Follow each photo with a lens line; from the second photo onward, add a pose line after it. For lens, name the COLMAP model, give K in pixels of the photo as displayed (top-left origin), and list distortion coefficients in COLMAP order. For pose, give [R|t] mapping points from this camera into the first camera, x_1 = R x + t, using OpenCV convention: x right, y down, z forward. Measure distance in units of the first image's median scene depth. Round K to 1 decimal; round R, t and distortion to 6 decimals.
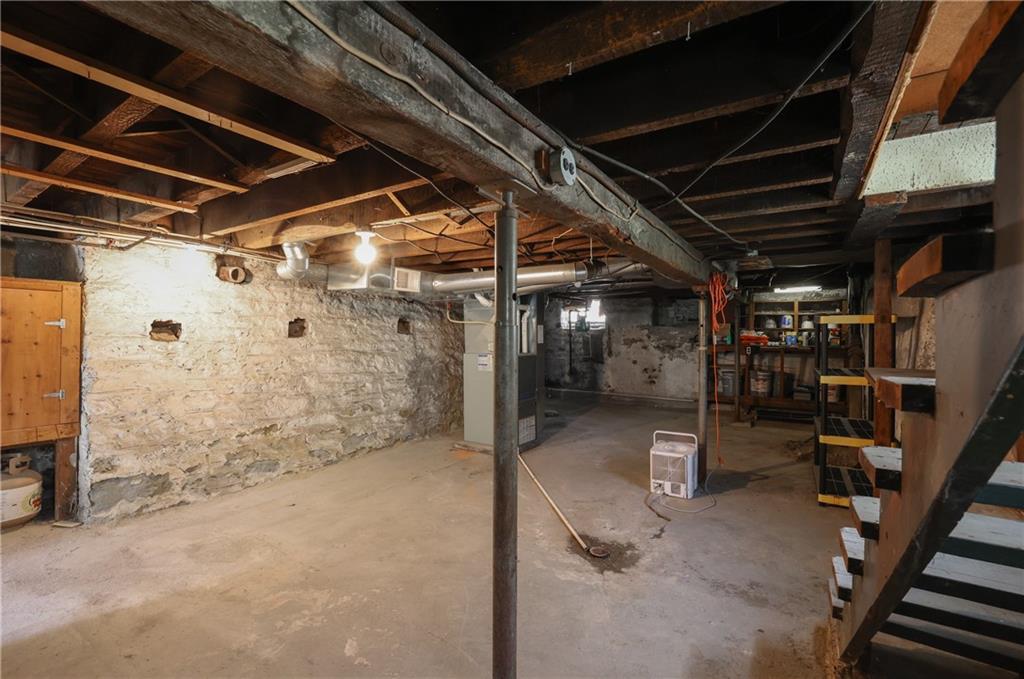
lens RADIAL K [[439.7, 0, 510.2], [0, 439.7, 341.7], [0, 0, 1]] dist [-0.030149, 0.001310]
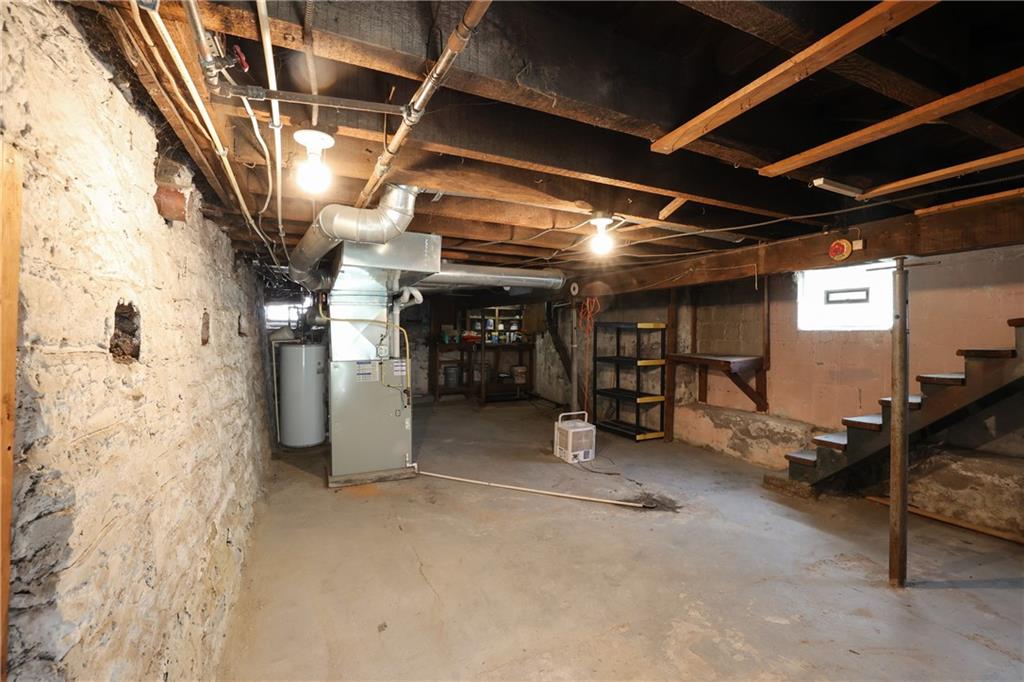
lens RADIAL K [[439.7, 0, 511.2], [0, 439.7, 334.3], [0, 0, 1]] dist [-0.030149, 0.001310]
pose [[0.530535, -0.001543, 0.847662, -1.216240], [0.014760, 0.999864, -0.007418, -0.017996], [-0.847535, 0.016447, 0.530485, 0.719422]]
